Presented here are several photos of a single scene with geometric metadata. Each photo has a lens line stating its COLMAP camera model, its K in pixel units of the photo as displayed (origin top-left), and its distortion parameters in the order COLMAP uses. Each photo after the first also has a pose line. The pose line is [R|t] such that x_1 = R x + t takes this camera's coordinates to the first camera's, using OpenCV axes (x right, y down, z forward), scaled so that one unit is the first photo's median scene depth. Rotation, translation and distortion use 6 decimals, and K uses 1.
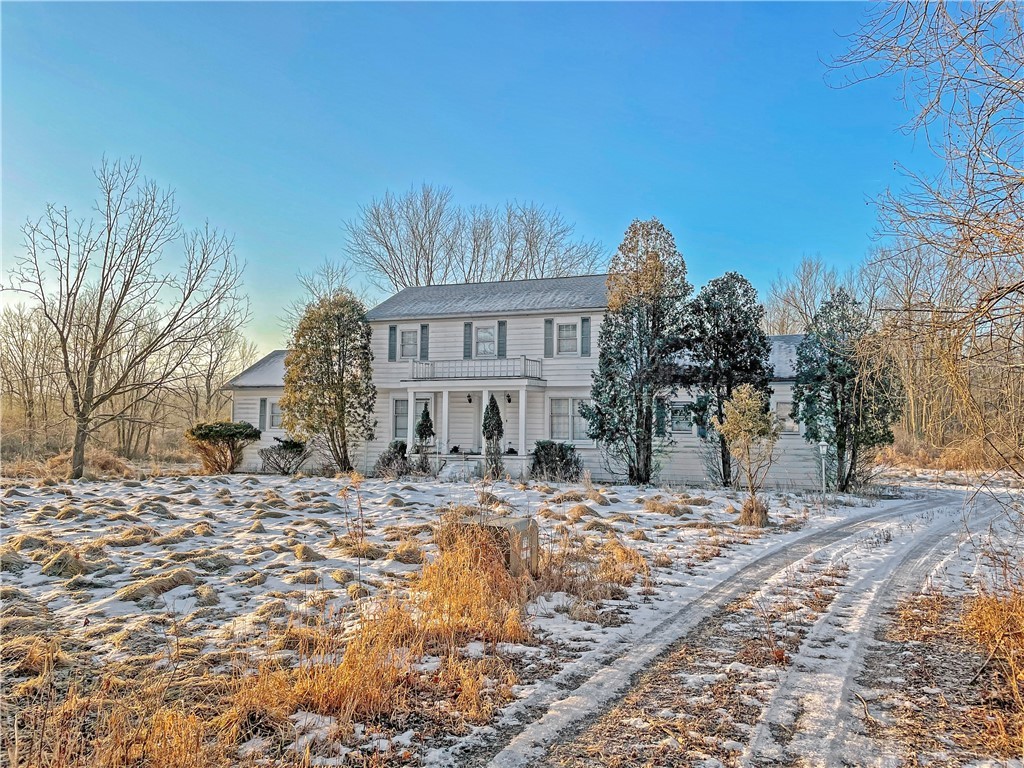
lens RADIAL K [[779.2, 0, 509.9], [0, 779.2, 379.6], [0, 0, 1]] dist [0.070278, 0.000197]
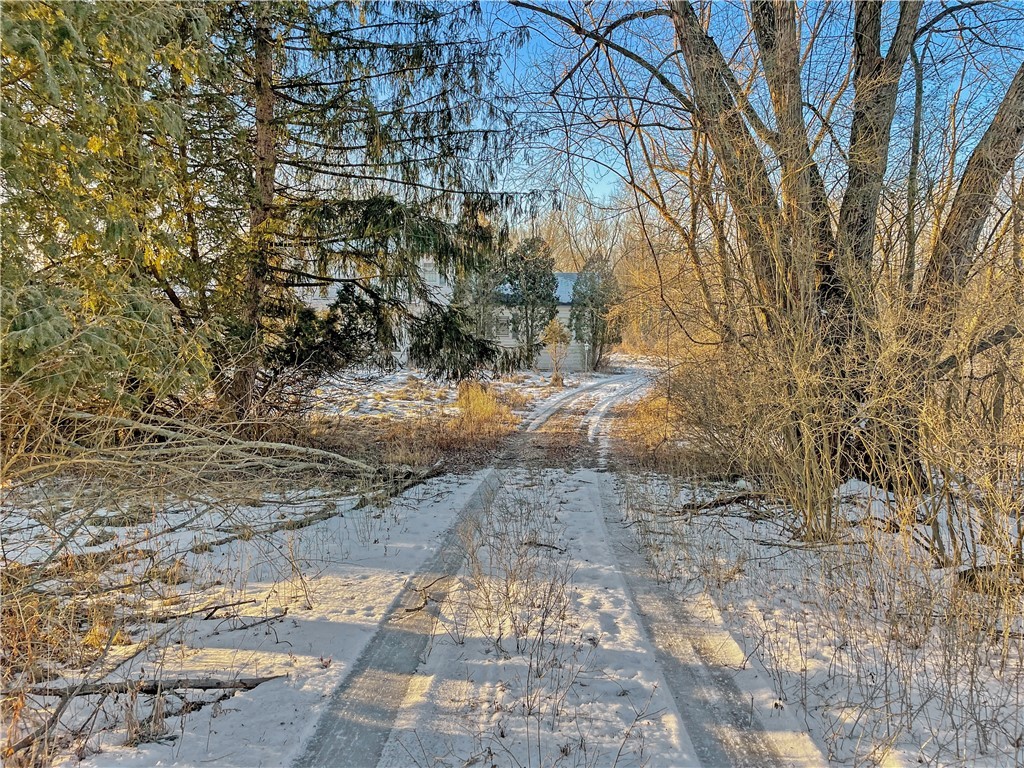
lens RADIAL K [[779.2, 0, 512.1], [0, 779.2, 385.5], [0, 0, 1]] dist [0.070278, 0.000197]
pose [[0.954977, -0.016606, 0.296215, -0.244171], [-0.028058, 0.988902, 0.145896, -0.067347], [-0.295350, -0.147638, 0.943913, -0.536250]]
